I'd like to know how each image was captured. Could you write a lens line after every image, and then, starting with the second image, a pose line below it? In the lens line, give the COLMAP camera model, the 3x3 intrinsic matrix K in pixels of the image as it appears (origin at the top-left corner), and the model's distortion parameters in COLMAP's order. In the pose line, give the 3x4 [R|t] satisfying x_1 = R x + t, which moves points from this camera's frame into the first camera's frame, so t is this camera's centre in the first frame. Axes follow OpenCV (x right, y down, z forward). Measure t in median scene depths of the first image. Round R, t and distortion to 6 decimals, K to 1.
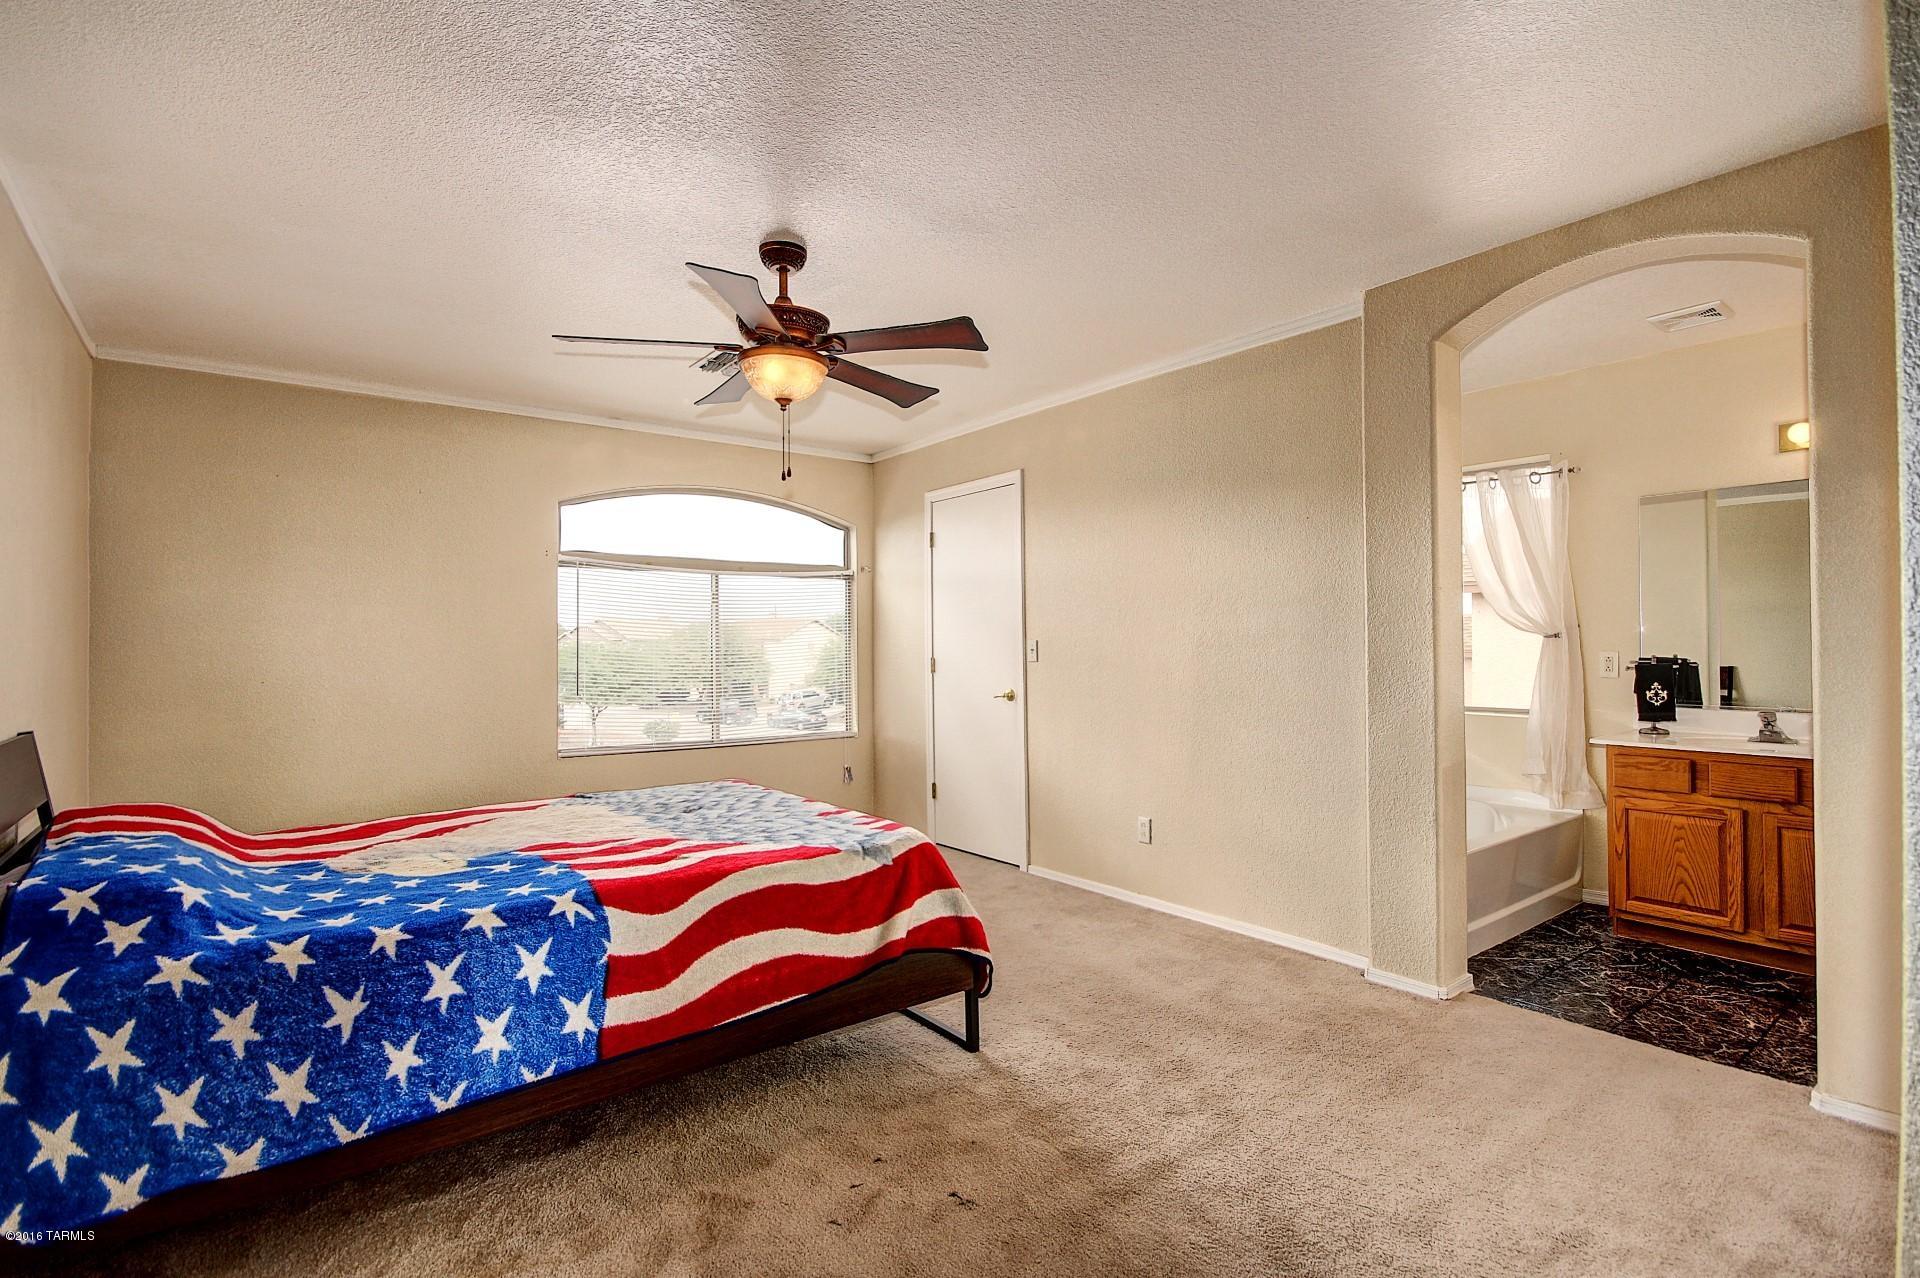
lens RADIAL K [[923.1, 0, 965.7], [0, 923.1, 635.3], [0, 0, 1]] dist [-0.001462, -0.004888]
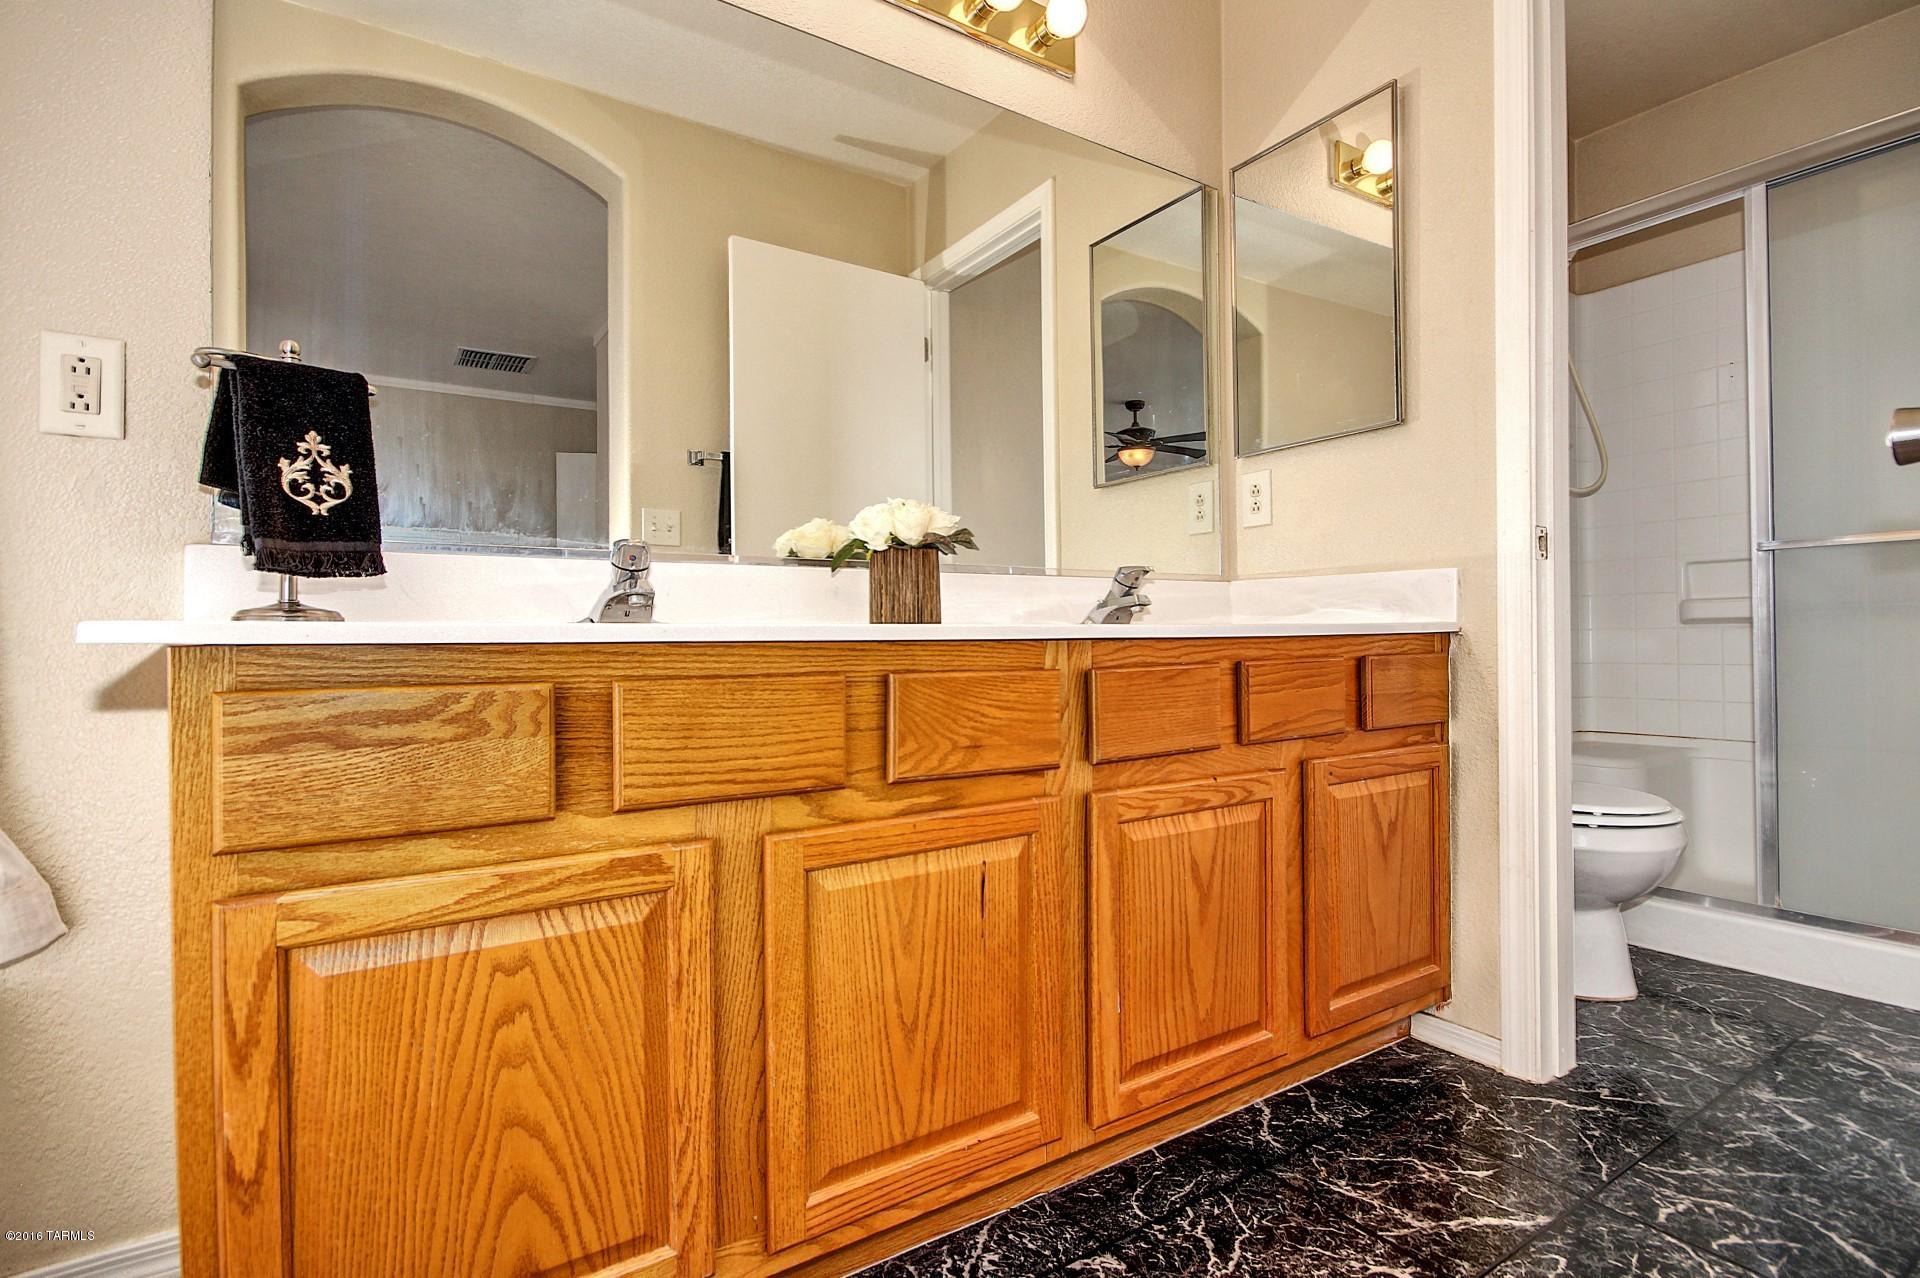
lens RADIAL K [[923.1, 0, 962.5], [0, 923.1, 635.7], [0, 0, 1]] dist [-0.001462, -0.004888]
pose [[0.095319, 0.003840, 0.995439, 0.678457], [-0.001320, 0.999992, -0.003732, 0.153012], [-0.995446, -0.000958, 0.095323, 1.067743]]
